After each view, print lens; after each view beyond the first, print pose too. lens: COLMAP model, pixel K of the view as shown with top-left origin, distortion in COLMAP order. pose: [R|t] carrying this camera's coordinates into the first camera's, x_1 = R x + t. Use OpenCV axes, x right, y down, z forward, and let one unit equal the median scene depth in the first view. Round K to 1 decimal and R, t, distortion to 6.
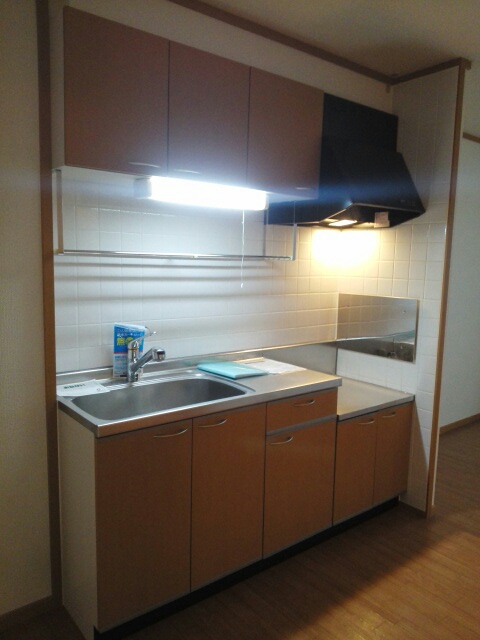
lens RADIAL K [[506.4, 0, 242.3], [0, 506.4, 331.5], [0, 0, 1]] dist [0.042917, -0.085600]
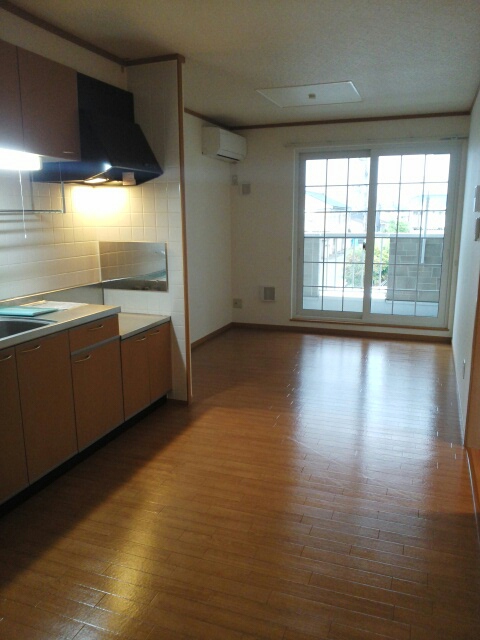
lens RADIAL K [[506.4, 0, 242.3], [0, 506.4, 331.5], [0, 0, 1]] dist [0.042917, -0.085600]
pose [[0.858863, -0.137926, 0.493286, -0.159735], [0.093583, 0.989107, 0.113623, 0.033904], [-0.503584, -0.051423, 0.862415, -0.234857]]
